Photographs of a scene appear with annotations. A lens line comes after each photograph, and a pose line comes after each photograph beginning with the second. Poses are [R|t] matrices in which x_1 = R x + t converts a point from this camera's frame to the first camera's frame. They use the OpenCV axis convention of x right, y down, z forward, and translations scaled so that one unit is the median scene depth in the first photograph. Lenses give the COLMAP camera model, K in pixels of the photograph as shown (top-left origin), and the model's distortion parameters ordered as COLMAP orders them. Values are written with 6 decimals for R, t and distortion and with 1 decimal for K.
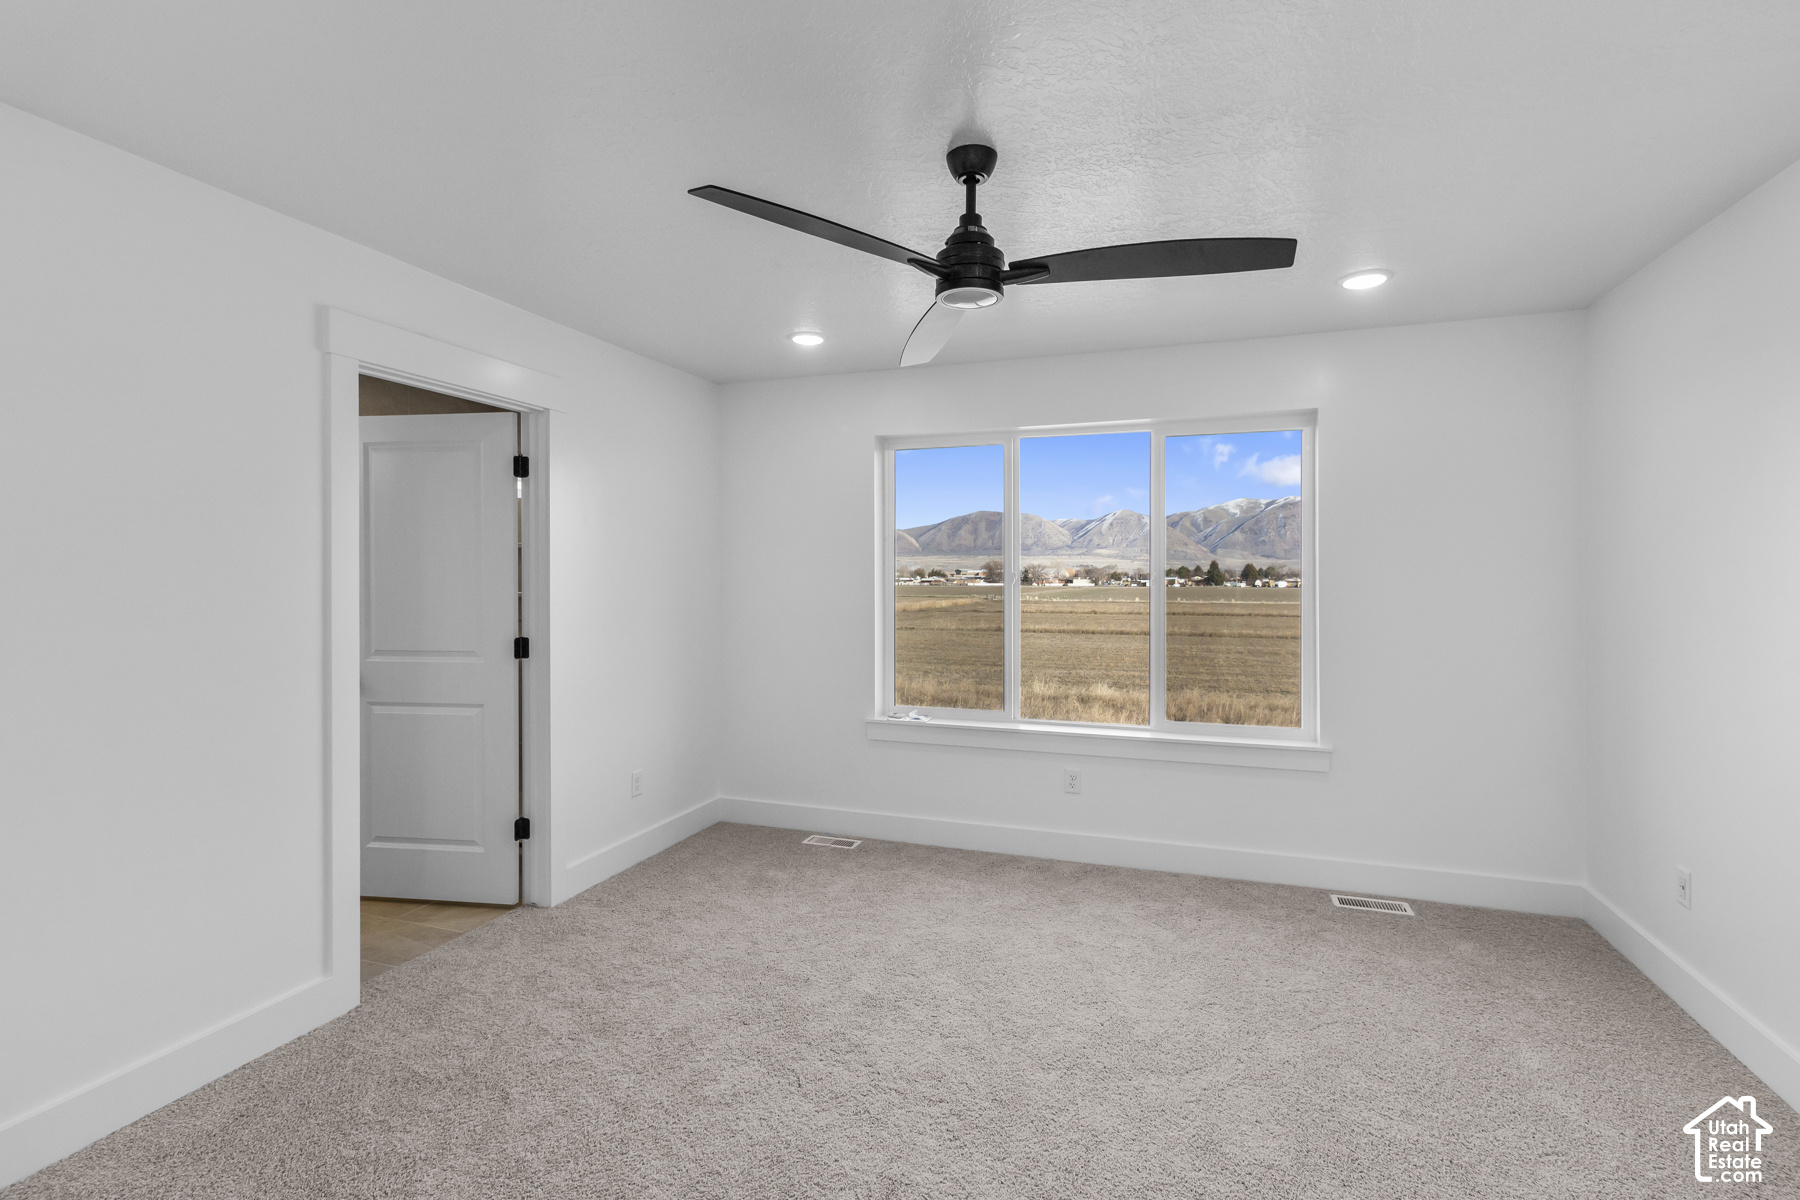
lens RADIAL K [[845.3, 0, 906.0], [0, 845.3, 582.9], [0, 0, 1]] dist [0.002900, 0.000507]
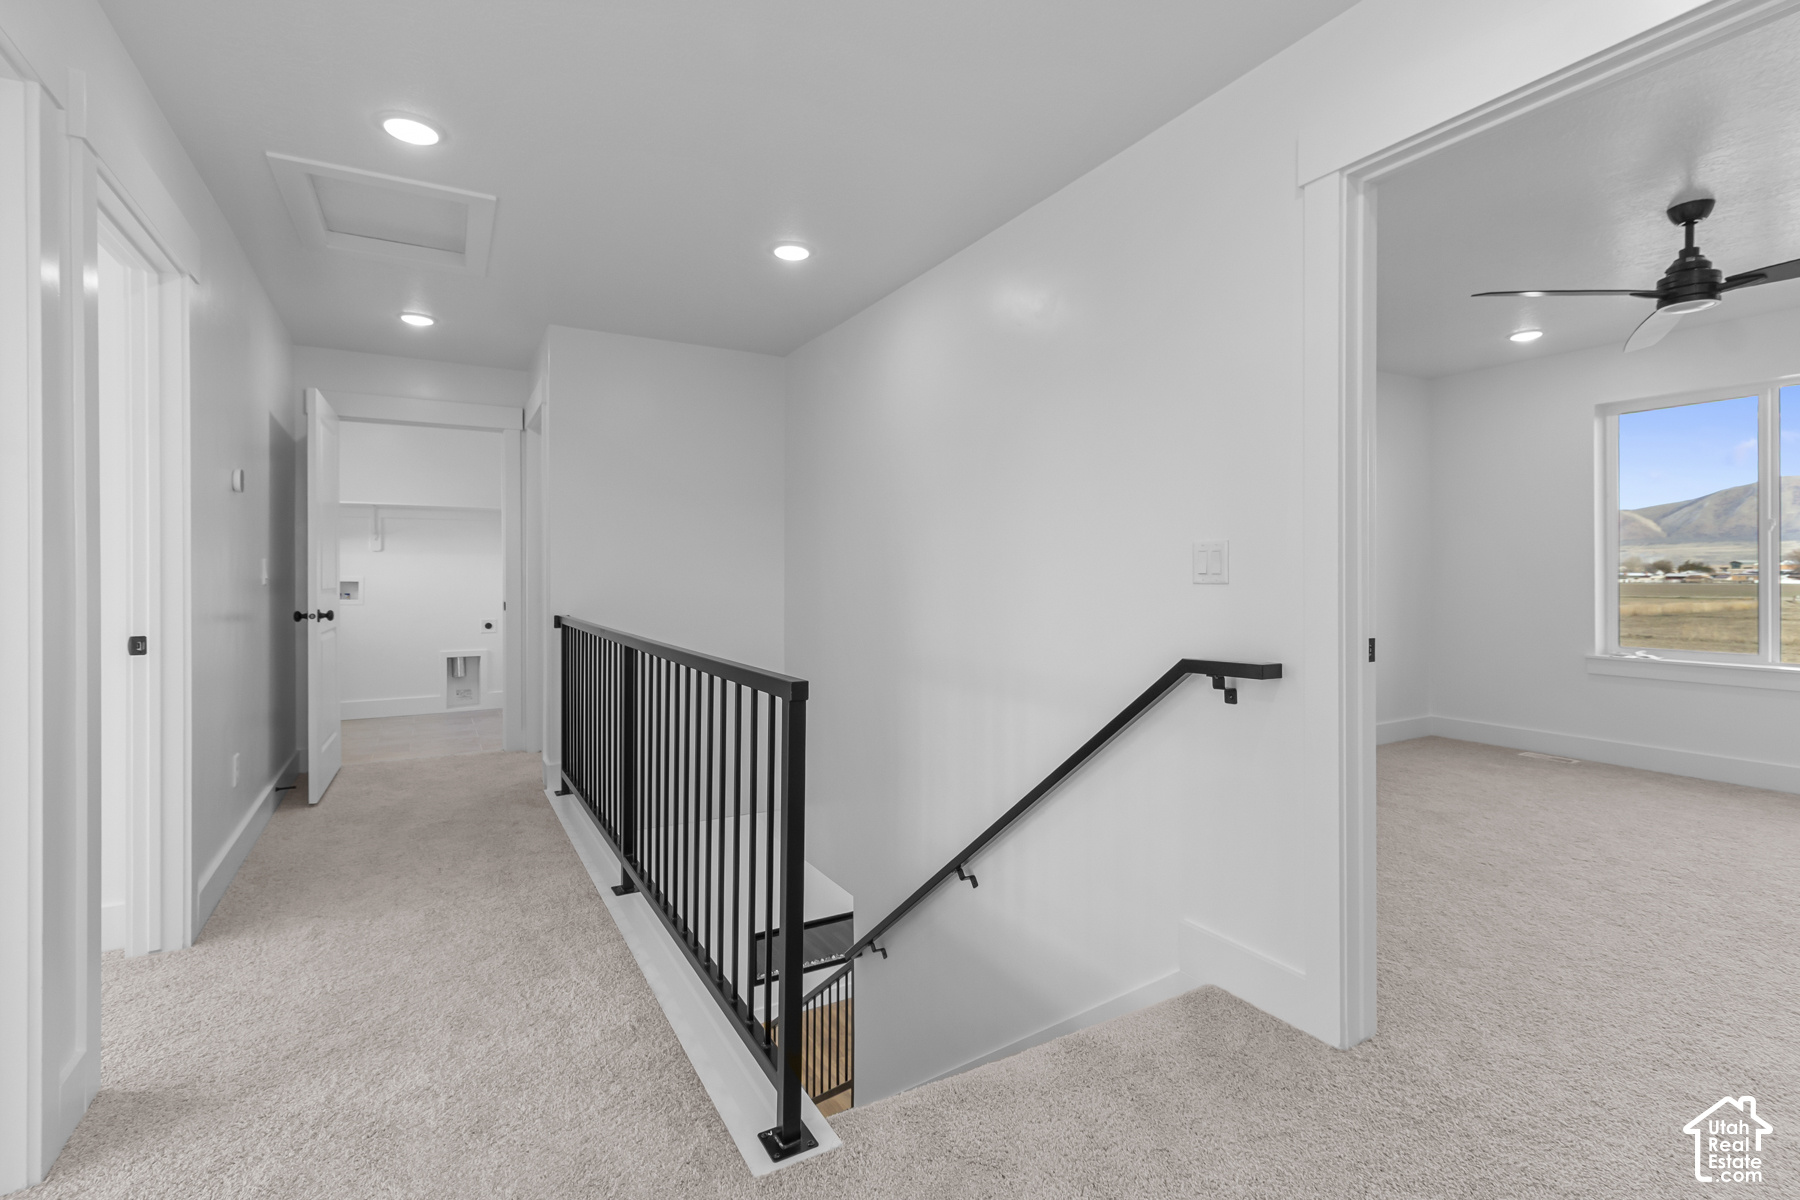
lens RADIAL K [[845.3, 0, 906.0], [0, 845.3, 582.9], [0, 0, 1]] dist [0.002900, 0.000507]
pose [[0.756640, 0.000183, -0.653832, 0.006626], [0.001585, 0.999997, 0.002115, 0.061697], [0.653830, -0.002637, 0.756637, -0.480652]]
